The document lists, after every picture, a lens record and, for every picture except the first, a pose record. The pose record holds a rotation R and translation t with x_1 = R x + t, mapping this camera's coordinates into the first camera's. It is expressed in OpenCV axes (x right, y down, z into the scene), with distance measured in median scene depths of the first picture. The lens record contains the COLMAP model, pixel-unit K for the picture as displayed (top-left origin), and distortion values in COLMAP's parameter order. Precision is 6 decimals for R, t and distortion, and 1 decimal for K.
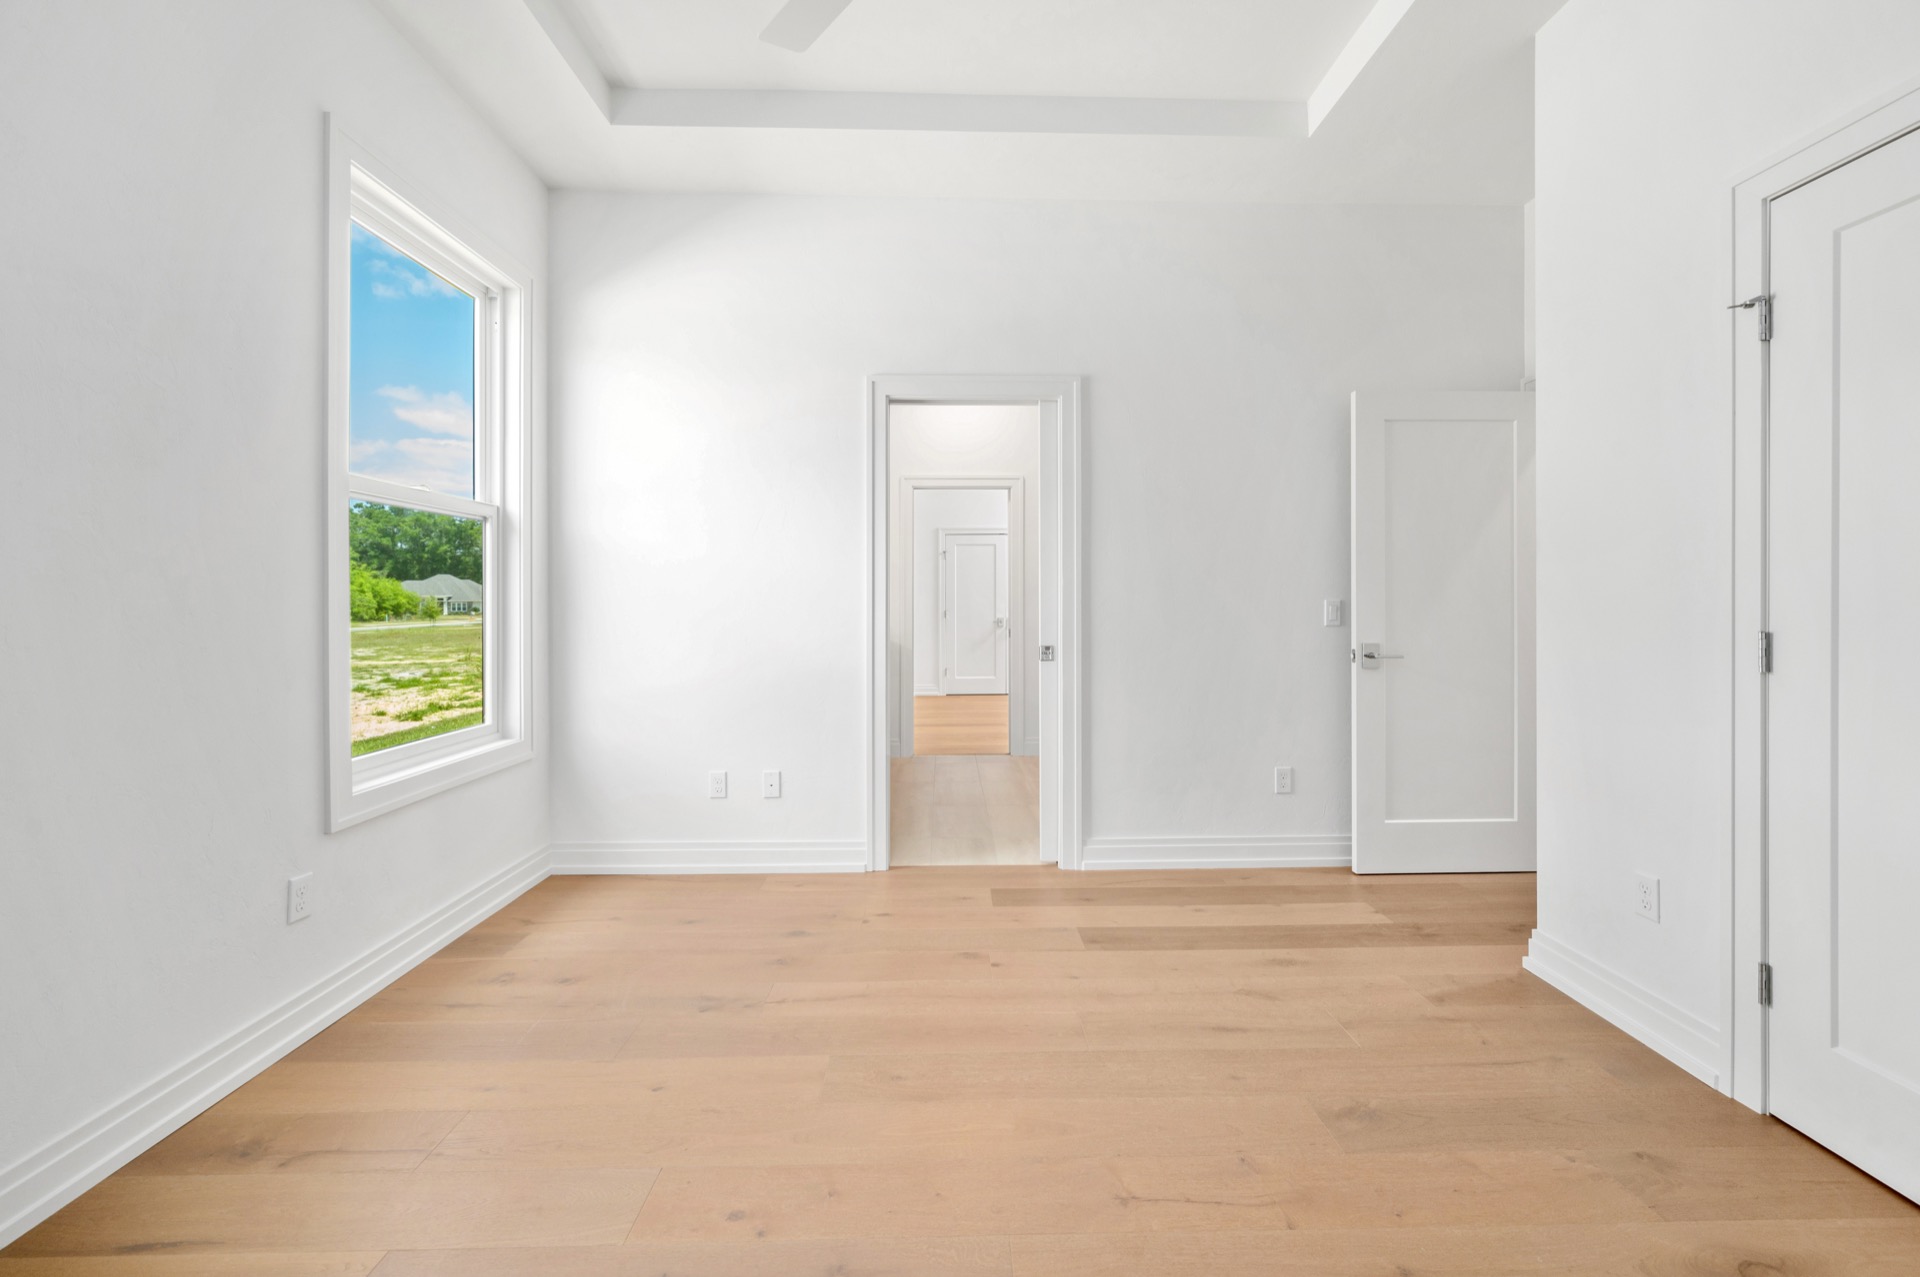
lens RADIAL K [[773.1, 0, 962.0], [0, 773.1, 601.1], [0, 0, 1]] dist [-0.002397, -0.000021]
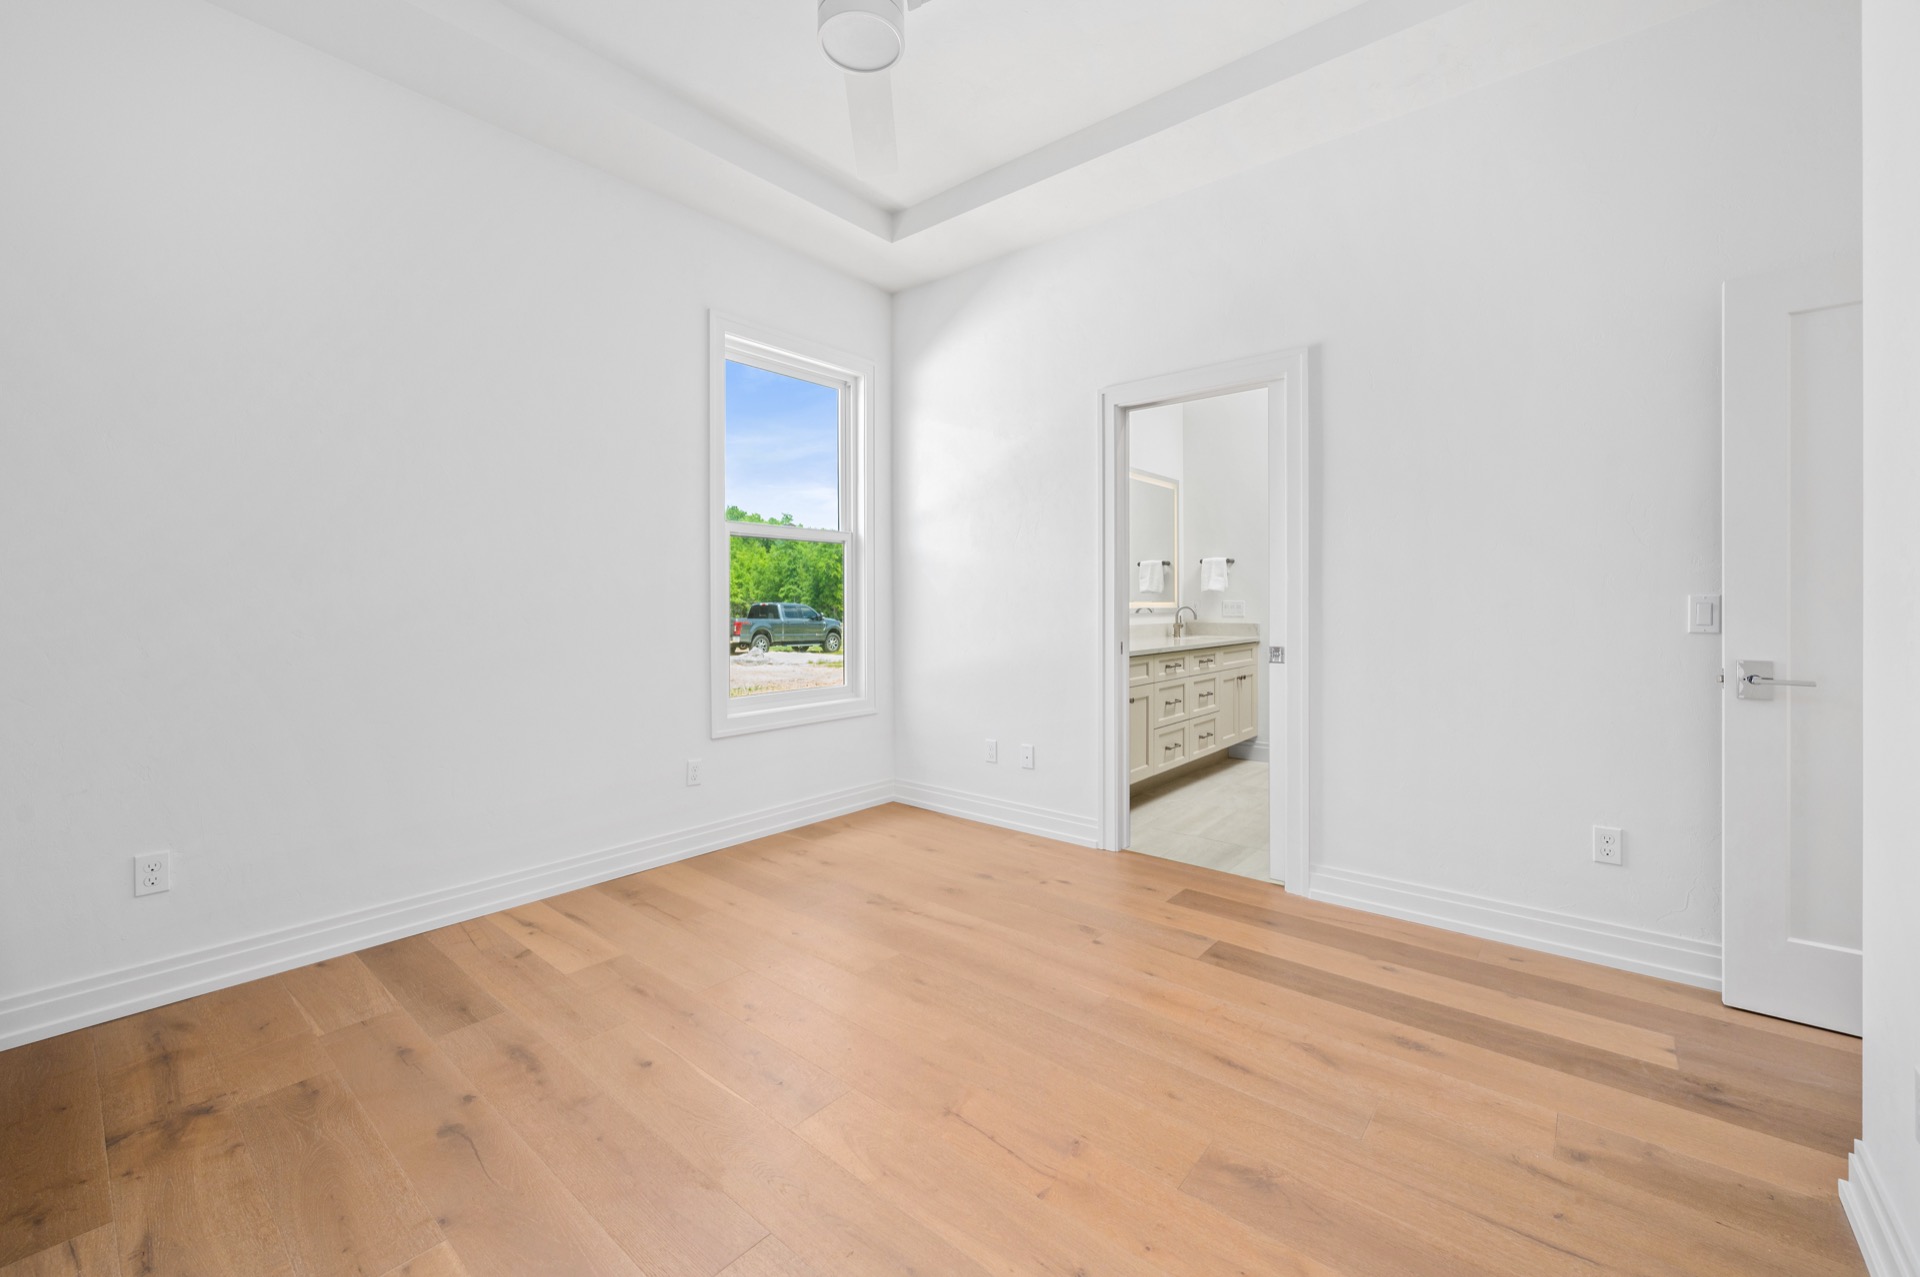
lens RADIAL K [[773.1, 0, 962.0], [0, 773.1, 601.1], [0, 0, 1]] dist [-0.002397, -0.000021]
pose [[0.749946, -0.001196, -0.661499, 0.524036], [0.002621, 0.999996, 0.001164, 0.001685], [0.661494, -0.002606, 0.749946, 0.074085]]
